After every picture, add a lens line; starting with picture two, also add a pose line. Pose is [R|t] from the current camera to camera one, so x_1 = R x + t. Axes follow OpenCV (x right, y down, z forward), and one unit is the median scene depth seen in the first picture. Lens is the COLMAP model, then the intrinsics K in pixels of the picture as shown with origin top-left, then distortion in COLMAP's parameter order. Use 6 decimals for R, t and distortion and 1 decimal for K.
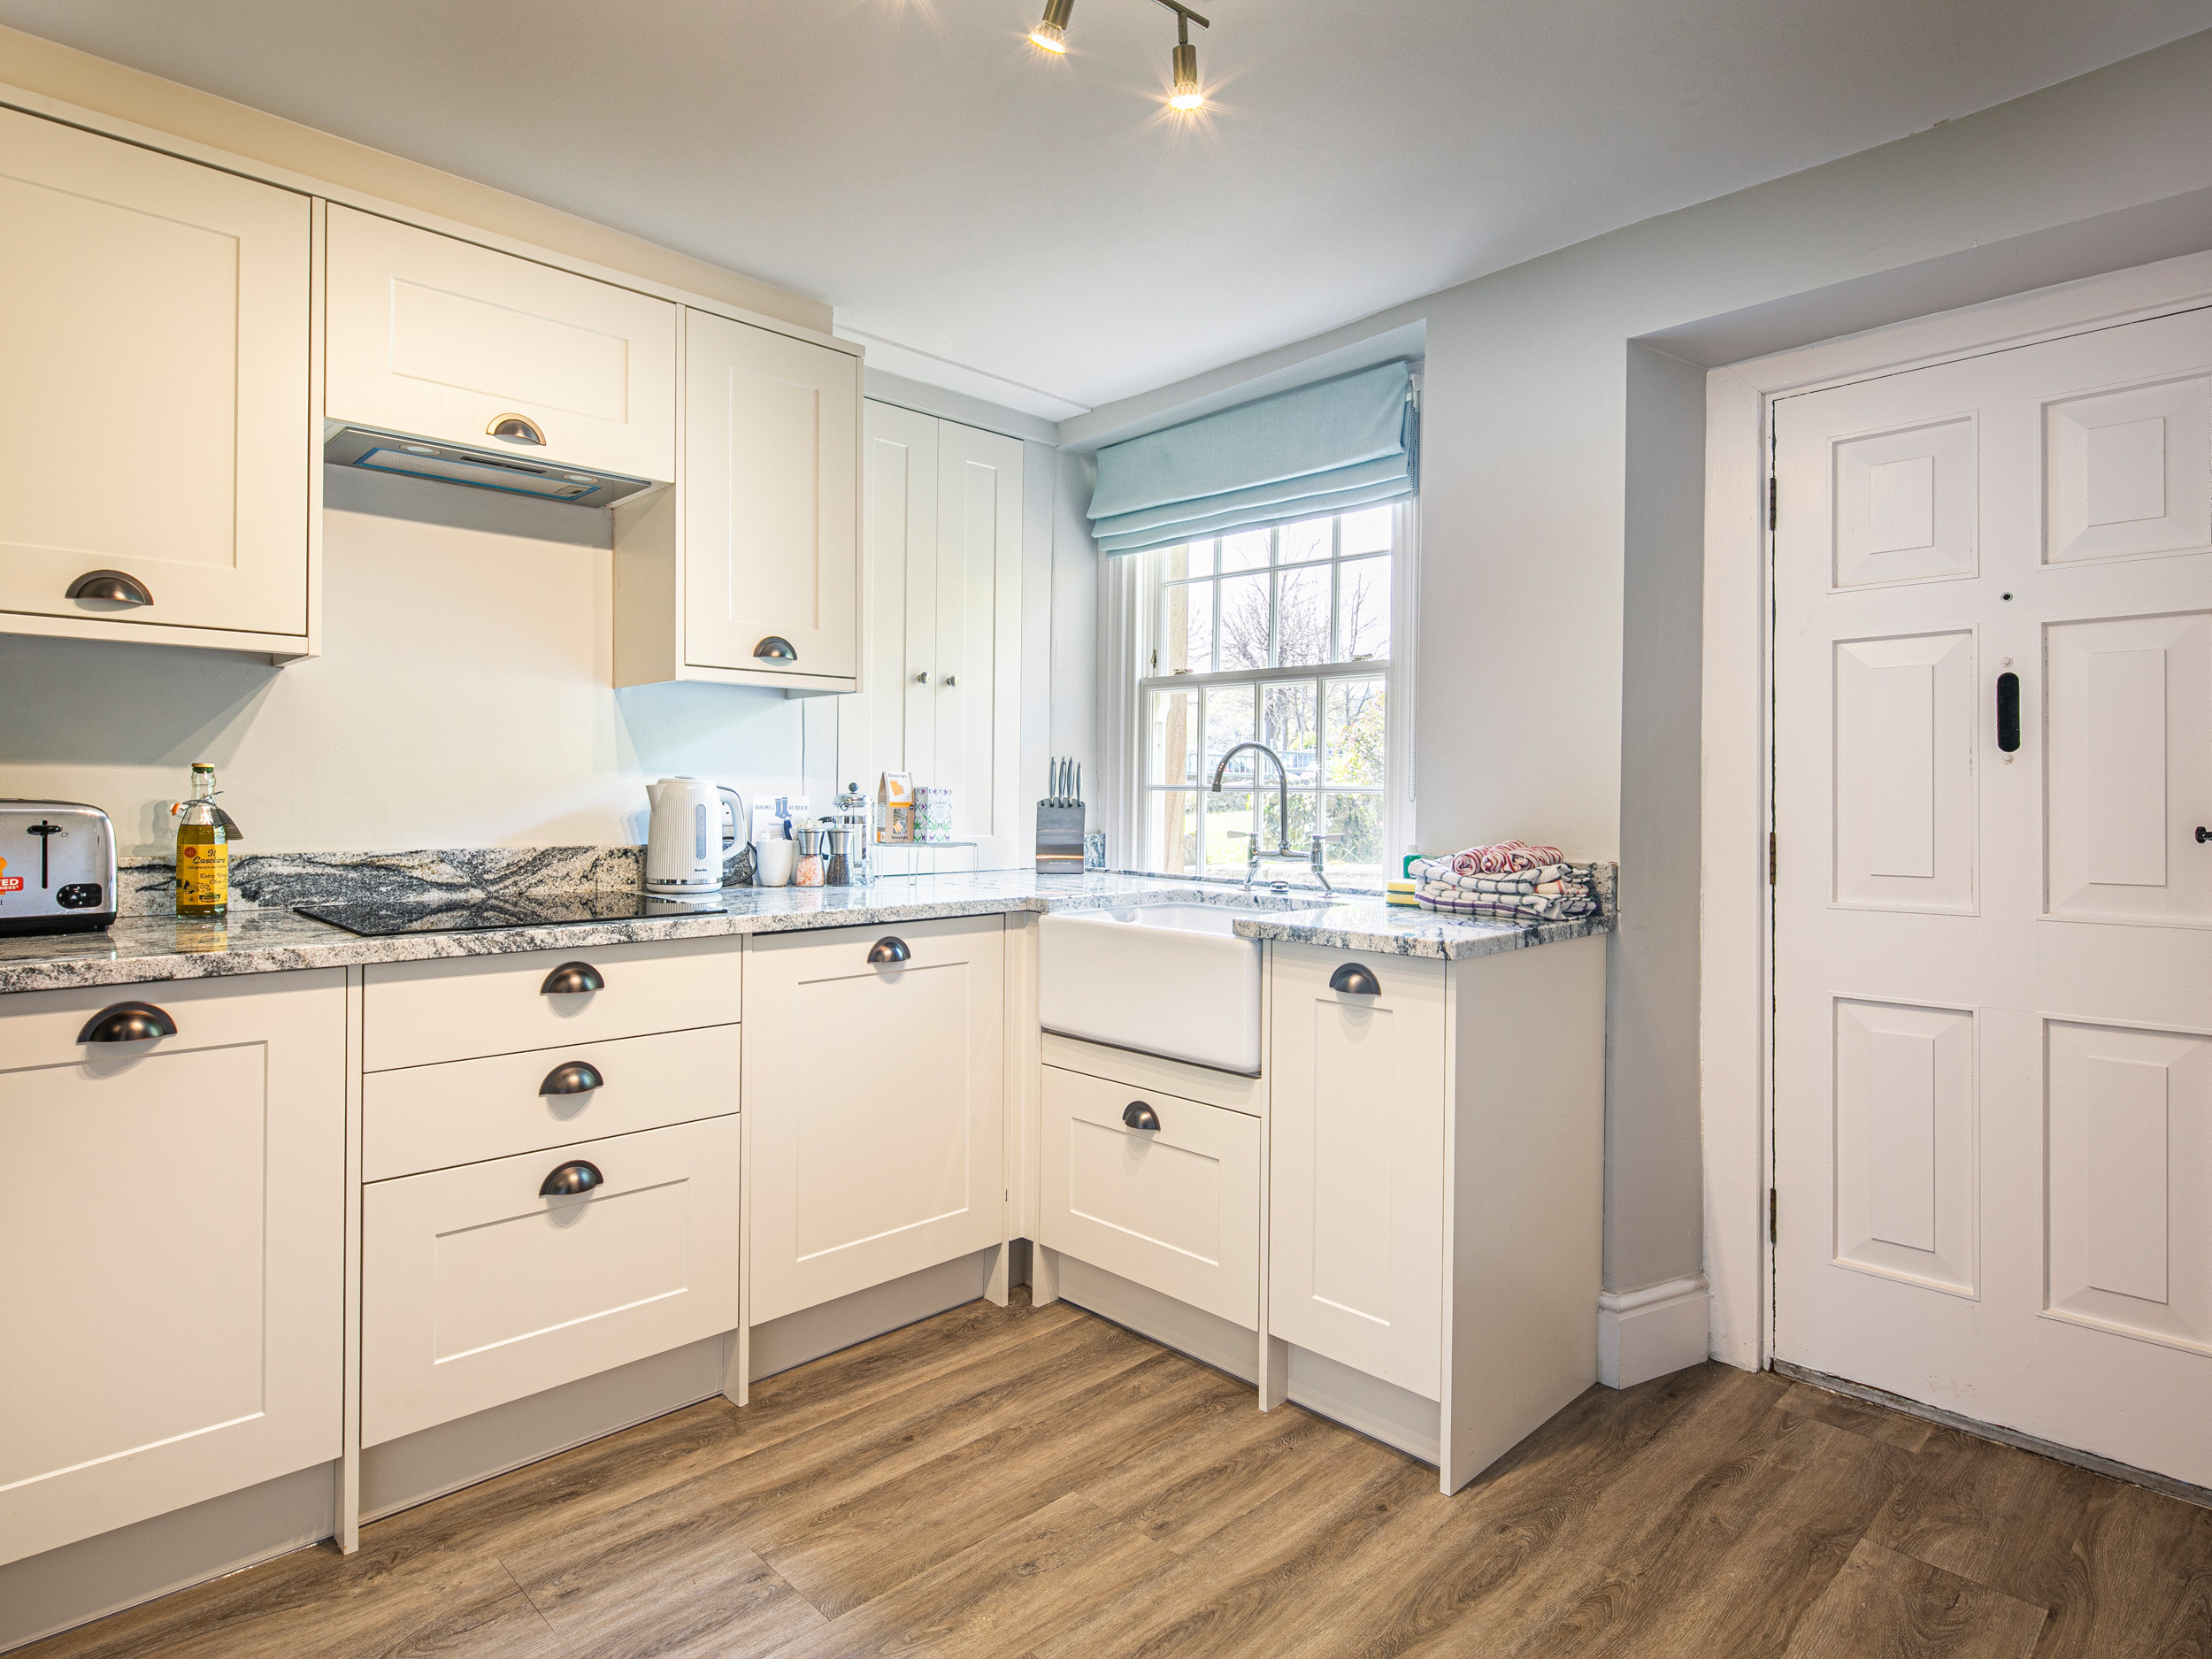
lens RADIAL K [[1217.5, 0, 1106.9], [0, 1217.5, 790.5], [0, 0, 1]] dist [0.003866, -0.002777]
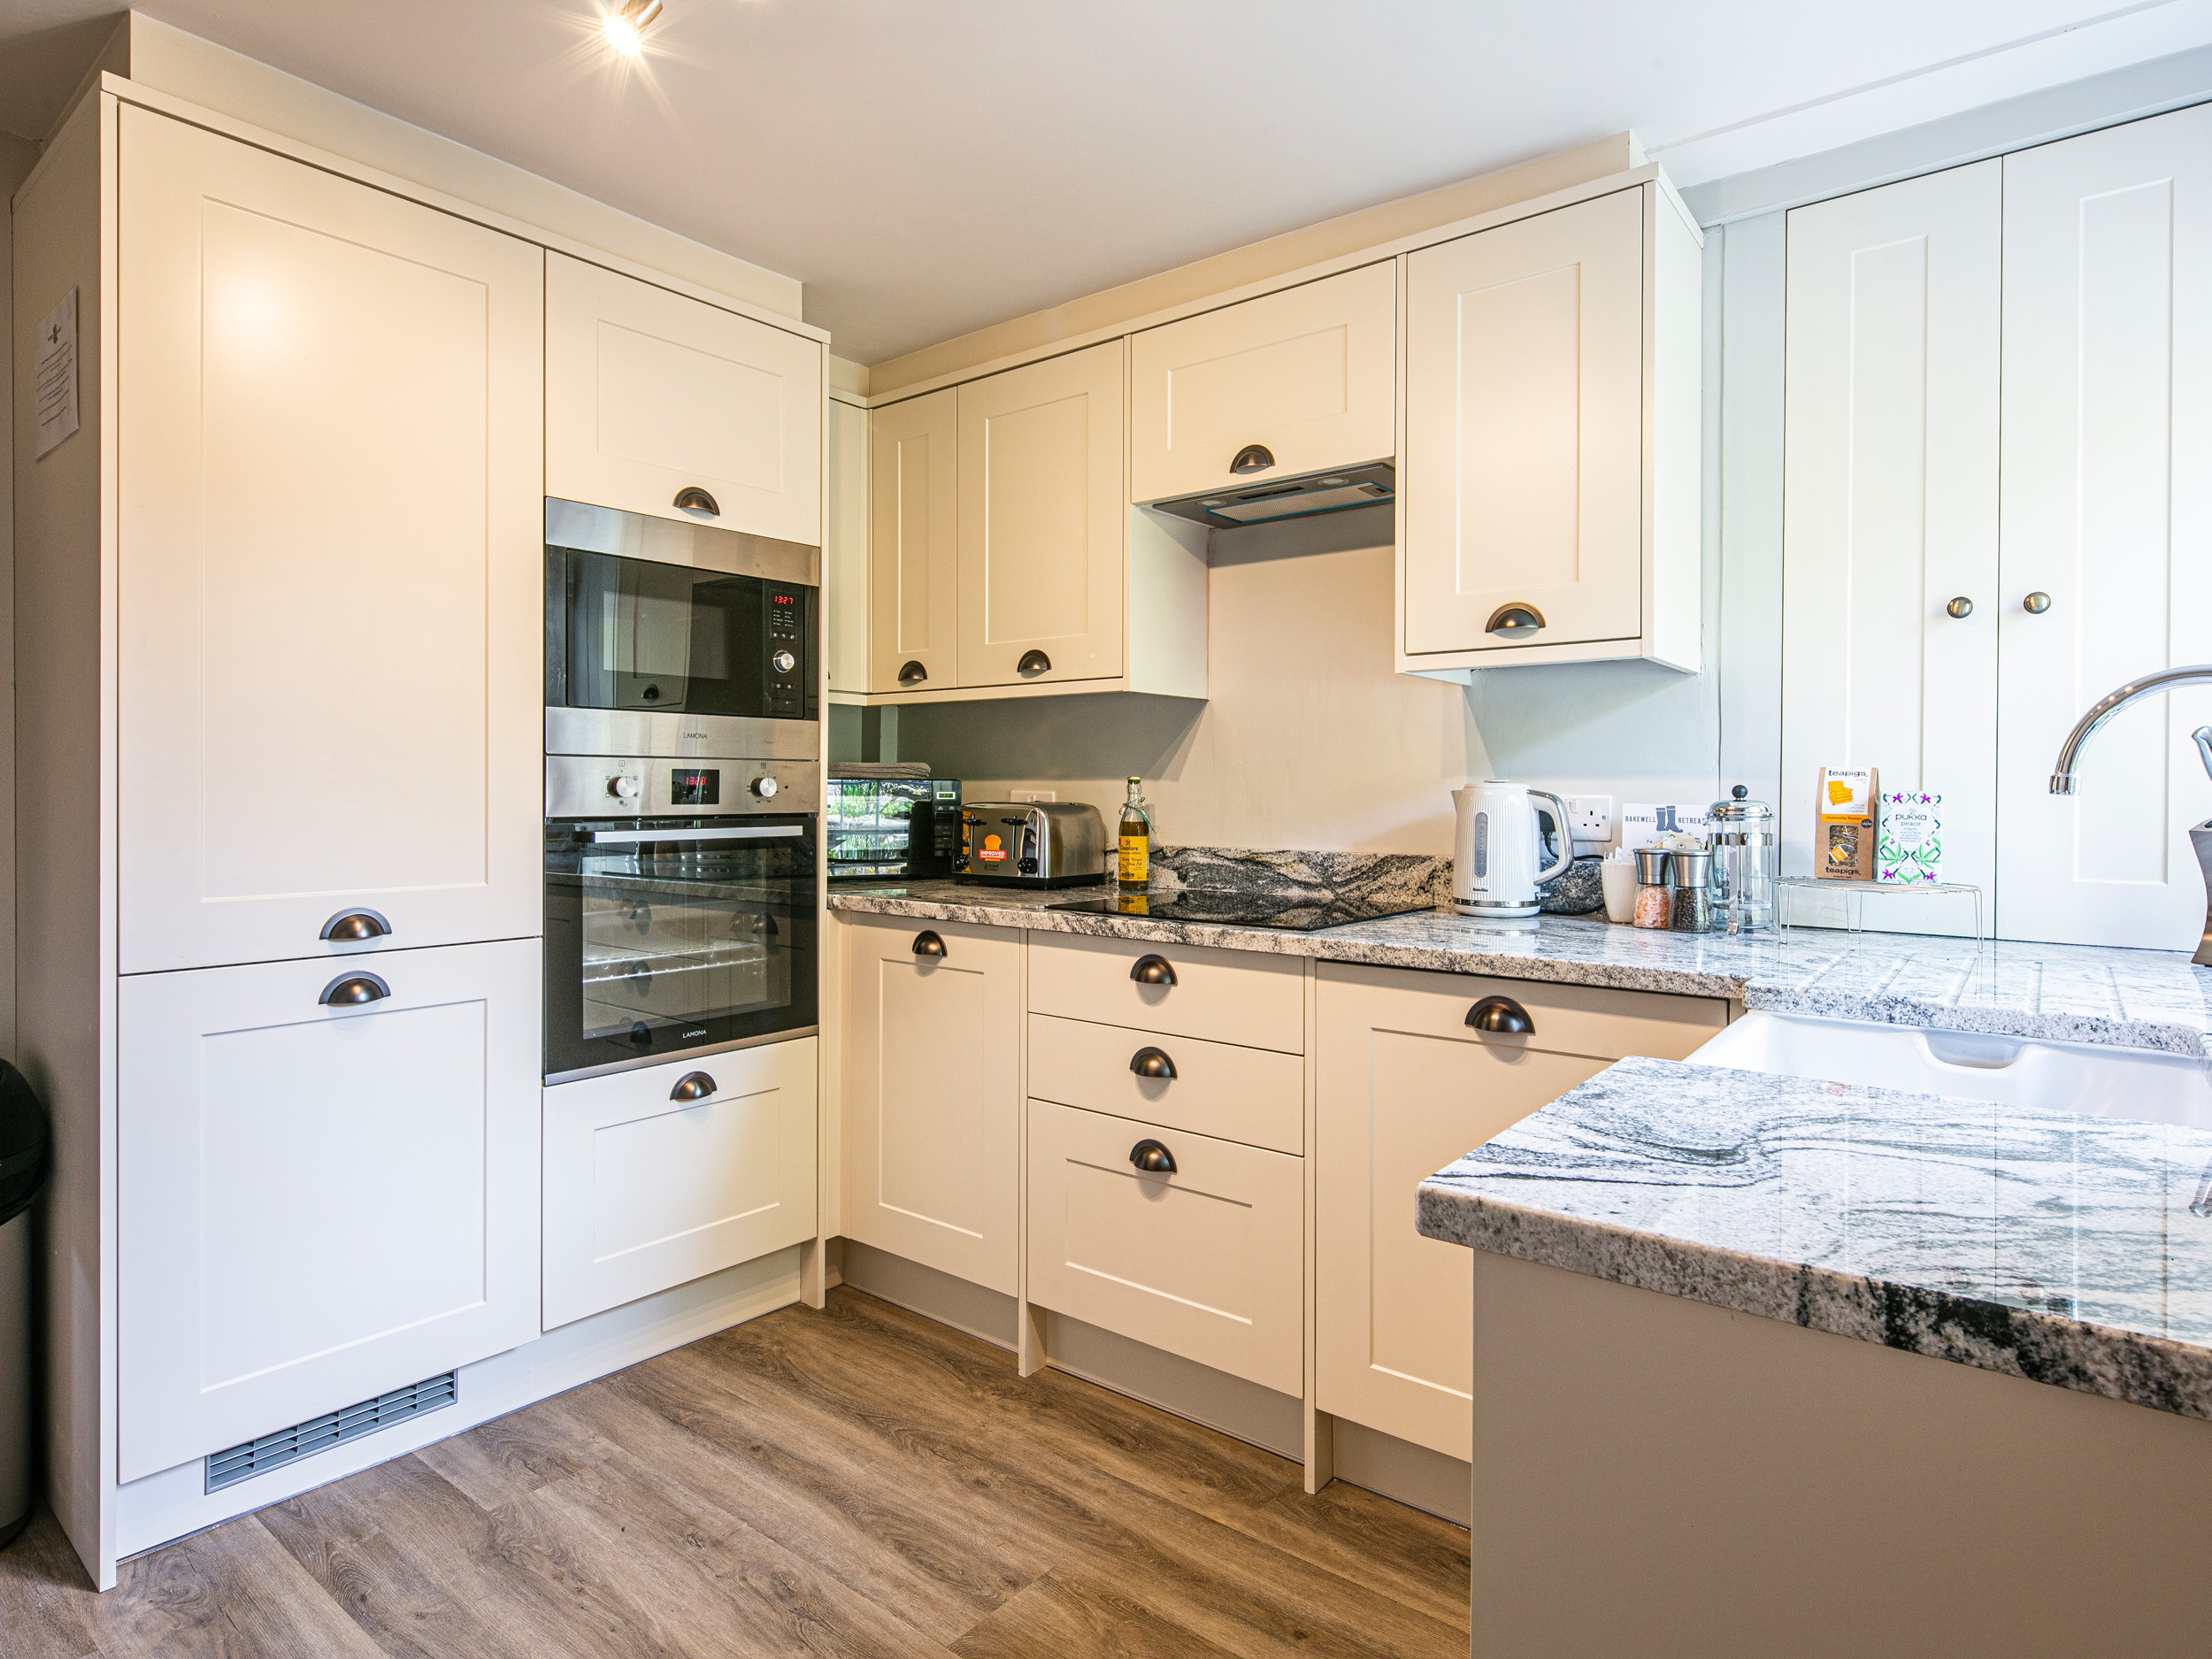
lens RADIAL K [[1217.5, 0, 1106.9], [0, 1217.5, 790.5], [0, 0, 1]] dist [0.003866, -0.002777]
pose [[0.126788, -0.009090, -0.991888, 0.555181], [-0.003289, 0.999949, -0.009585, 0.005597], [0.991924, 0.004478, 0.126752, 0.732315]]
